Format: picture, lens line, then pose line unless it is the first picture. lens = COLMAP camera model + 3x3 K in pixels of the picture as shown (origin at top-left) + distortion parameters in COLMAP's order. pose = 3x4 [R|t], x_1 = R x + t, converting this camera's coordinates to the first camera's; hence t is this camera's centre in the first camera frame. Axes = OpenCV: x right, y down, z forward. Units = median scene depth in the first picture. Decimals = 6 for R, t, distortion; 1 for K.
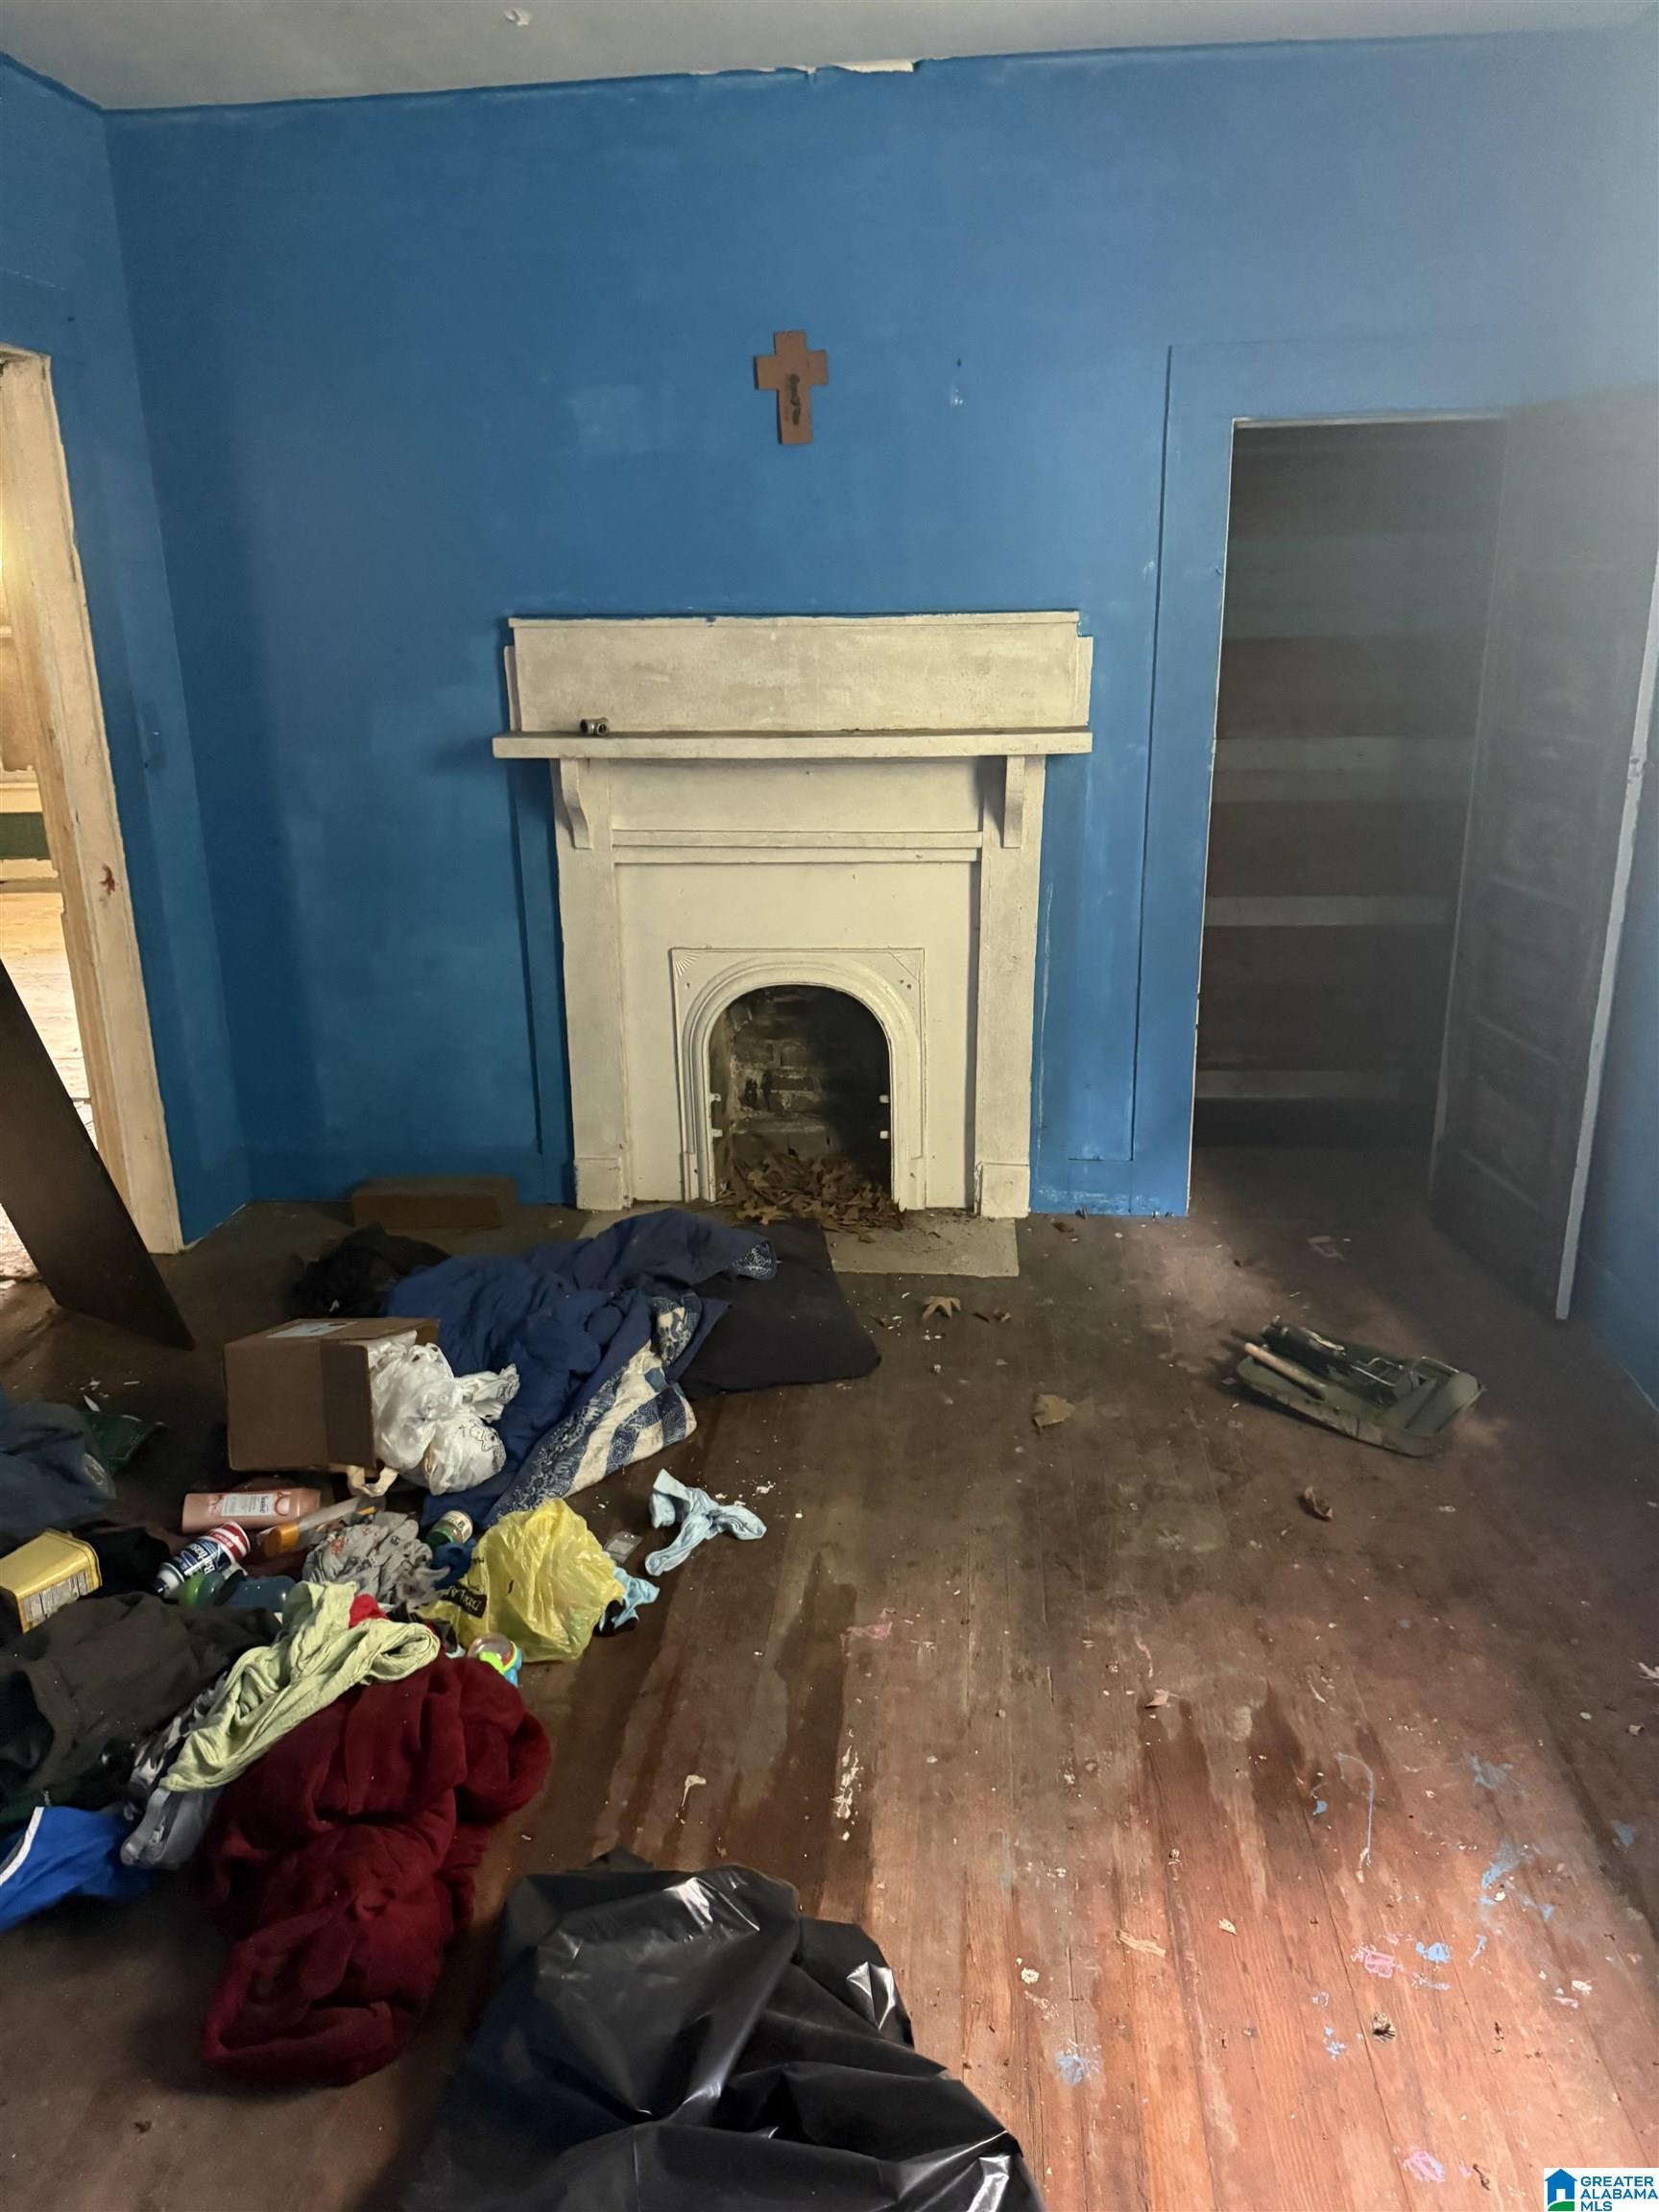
lens RADIAL K [[1536.5, 0, 829.0], [0, 1536.5, 1091.7], [0, 0, 1]] dist [0.145381, -0.234931]
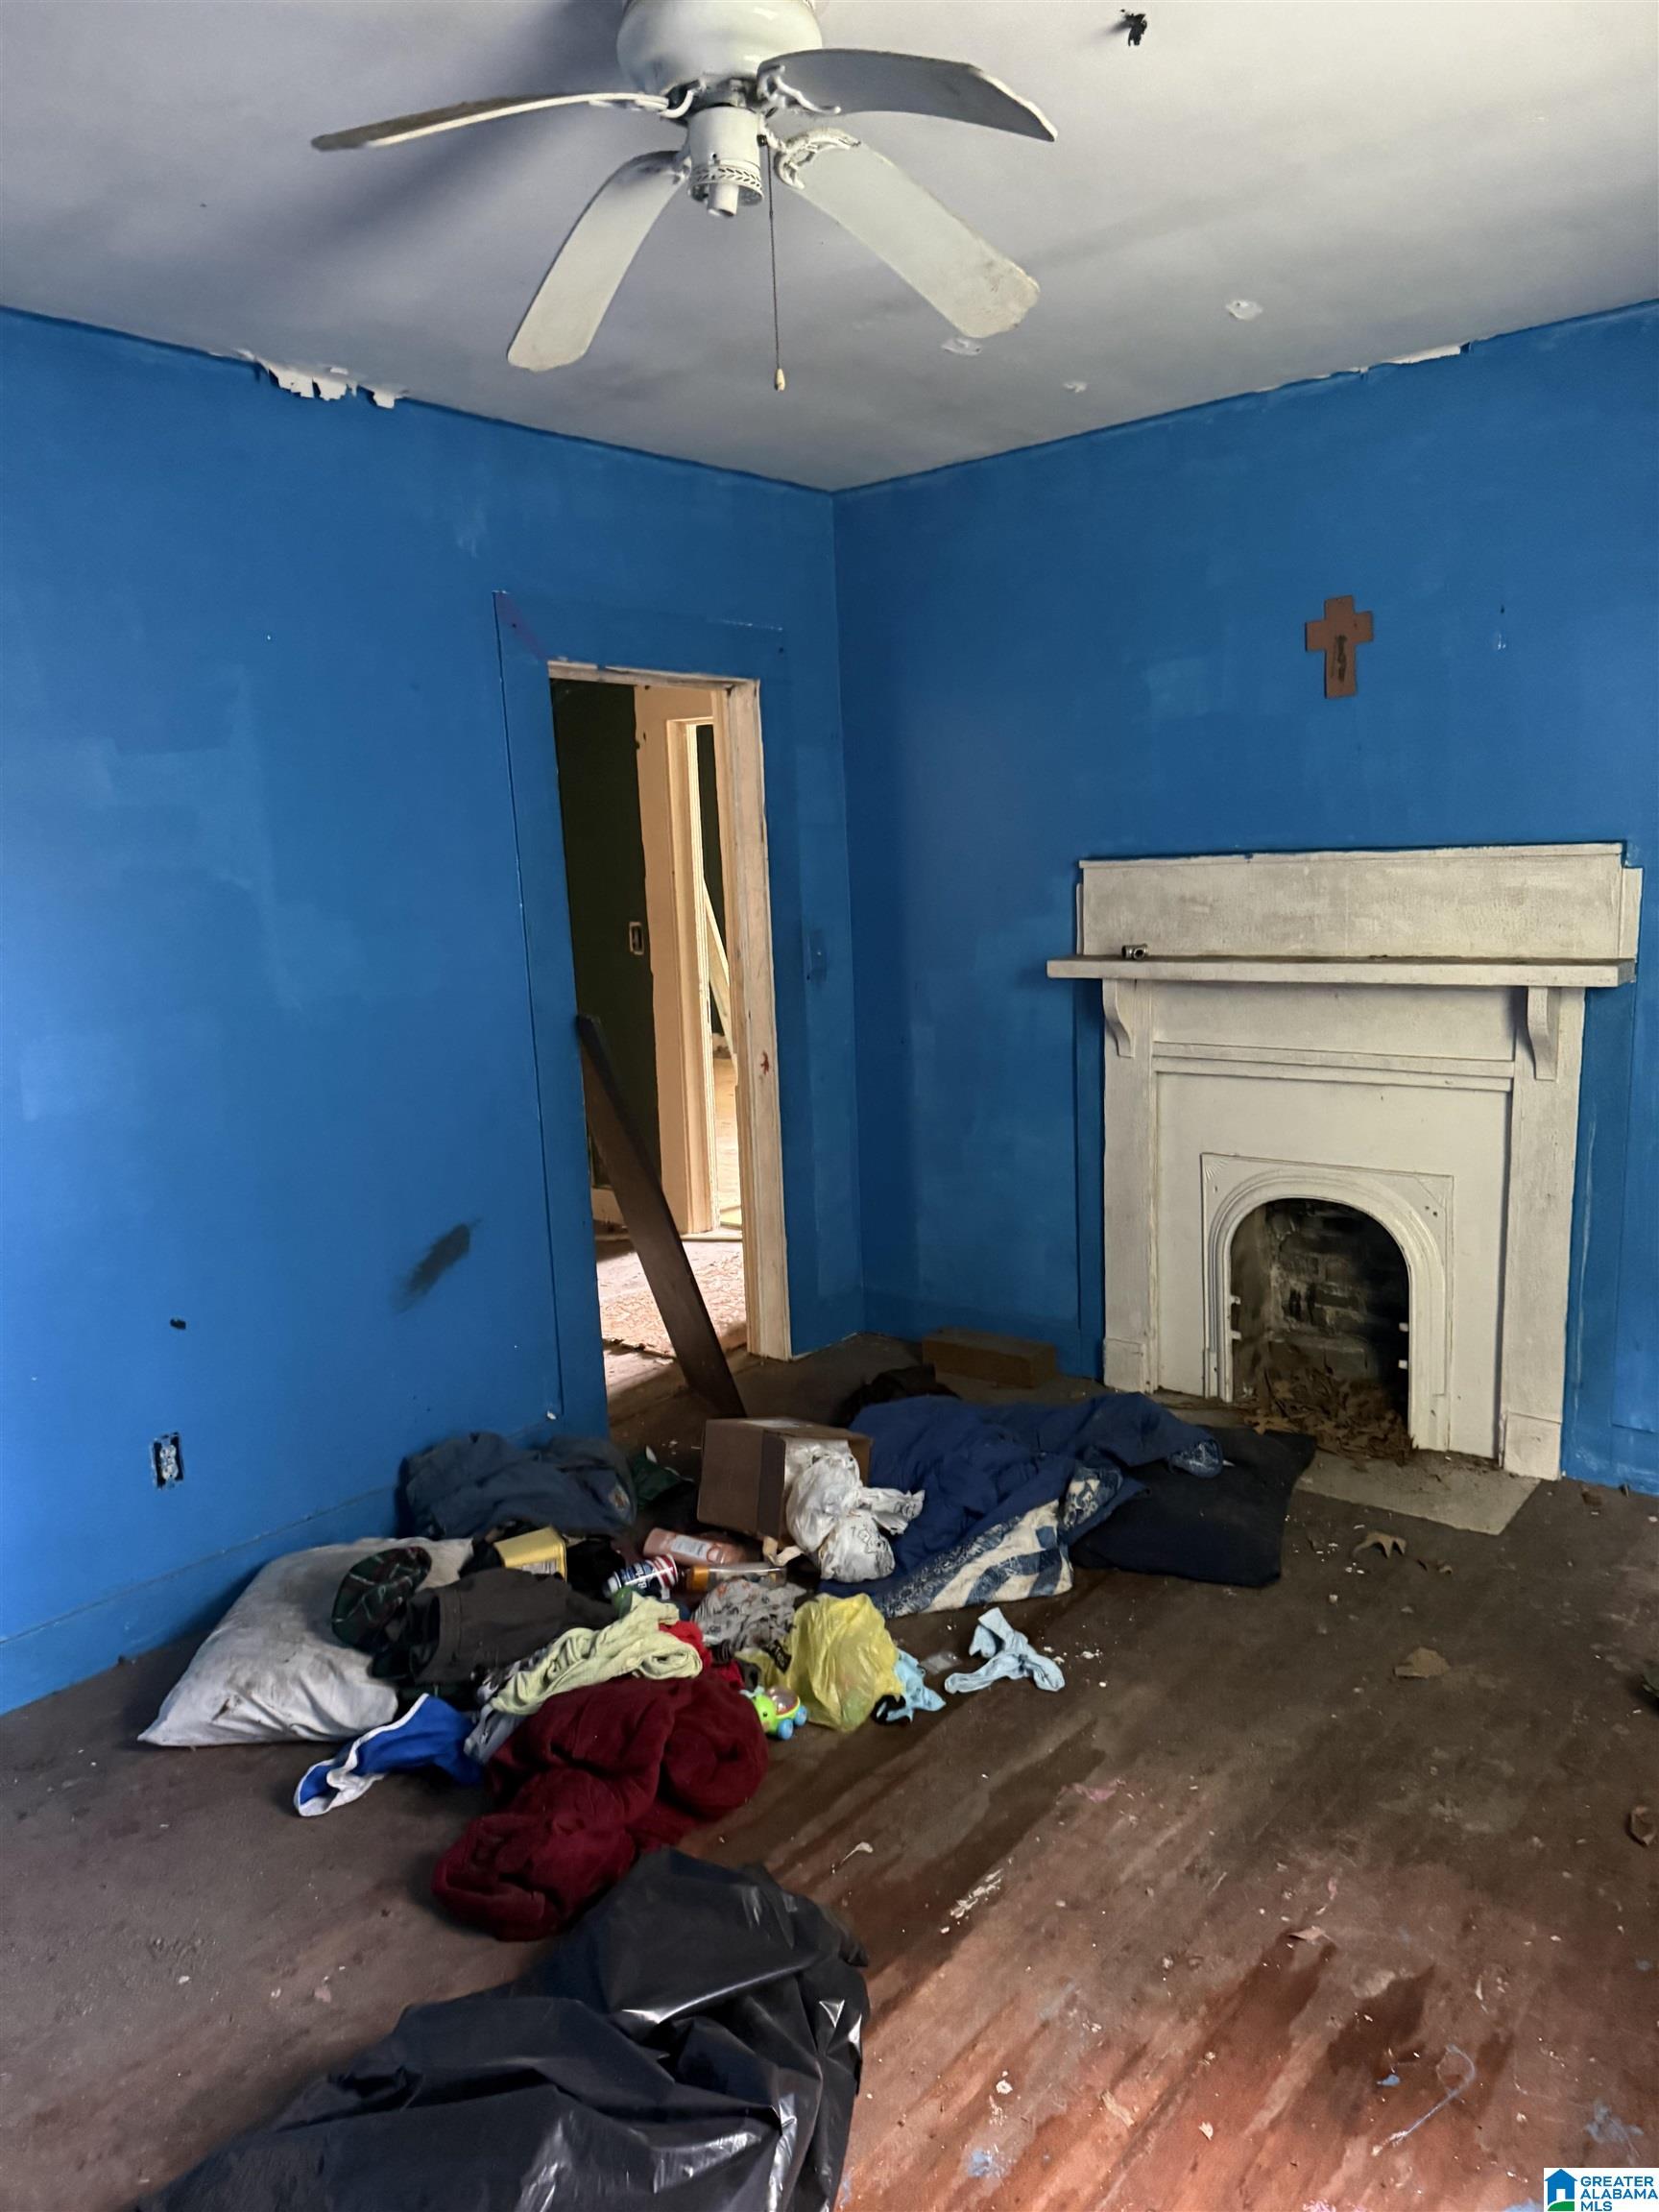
lens RADIAL K [[1559.7, 0, 829.5], [0, 1559.7, 1106.0], [0, 0, 1]] dist [0.102719, -0.106928]
pose [[0.835819, 0.072263, -0.544229, 0.291063], [-0.135277, 0.987843, -0.076590, -0.008163], [0.532079, 0.137637, 0.835433, -0.048783]]
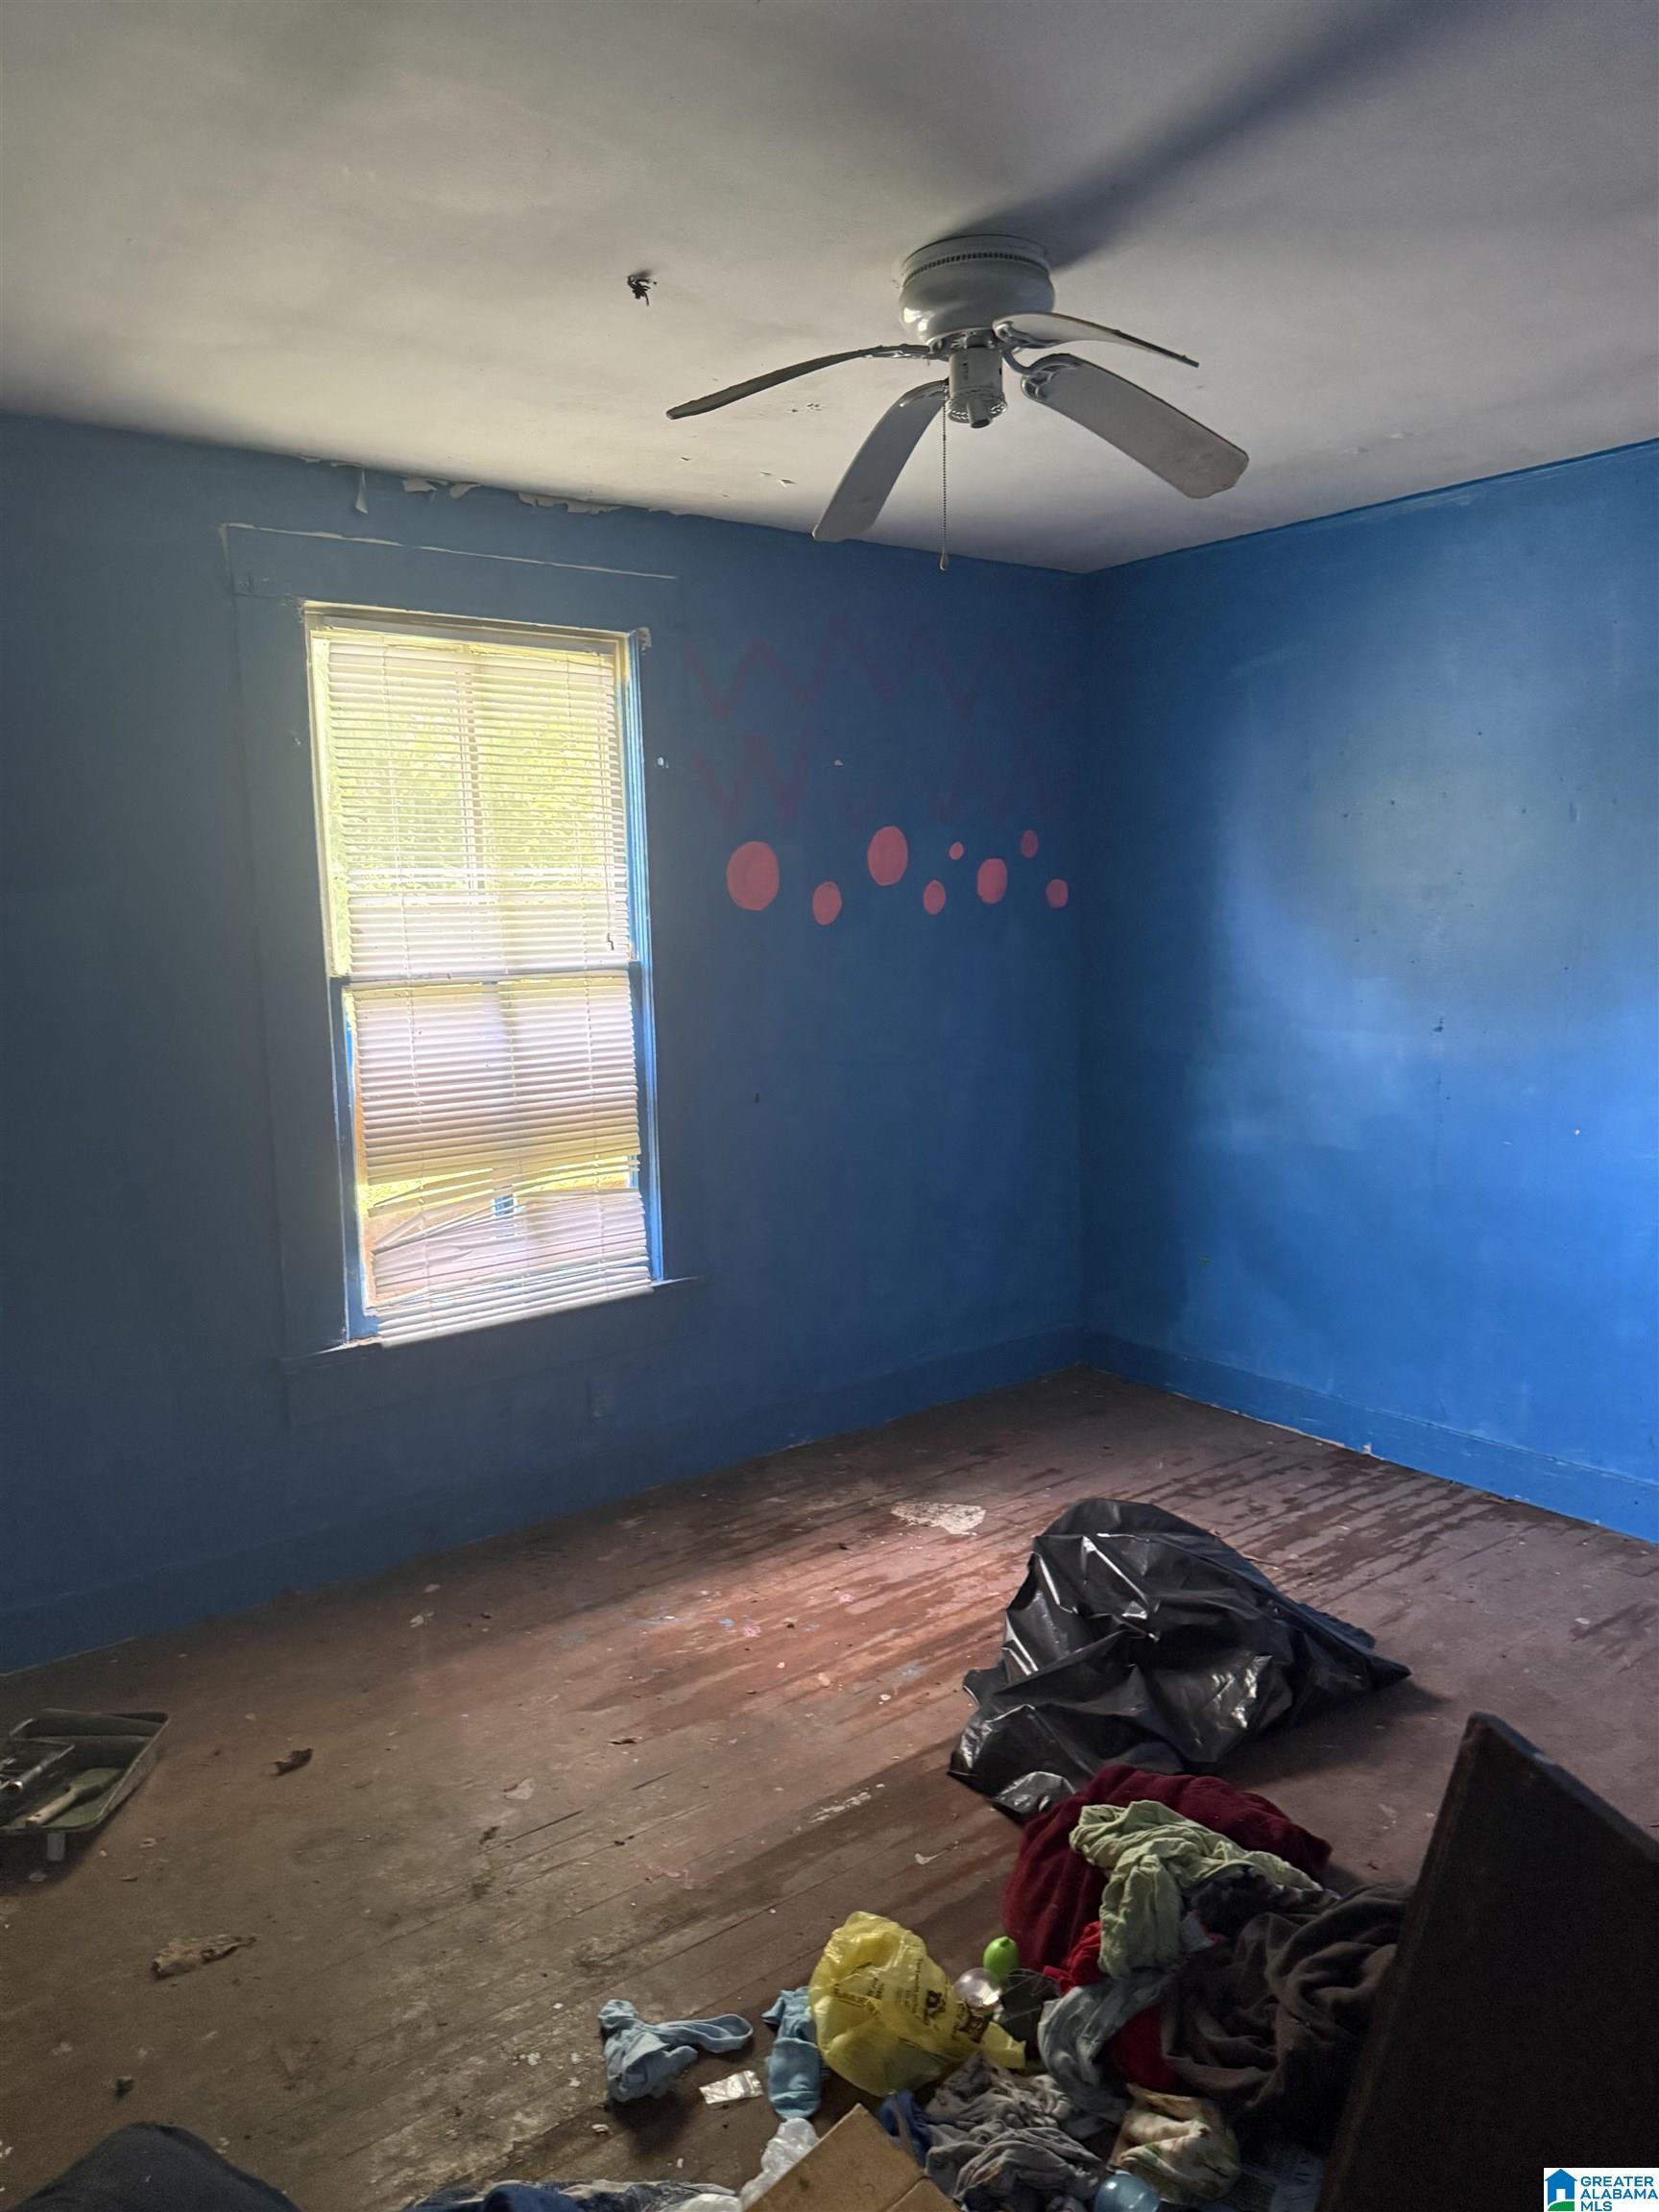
lens RADIAL K [[1559.7, 0, 829.5], [0, 1559.7, 1106.0], [0, 0, 1]] dist [0.102719, -0.106928]
pose [[-0.680871, -0.073501, 0.728706, -0.529423], [0.237164, 0.919217, 0.314313, -0.303903], [-0.692941, 0.386829, -0.608437, 0.923868]]
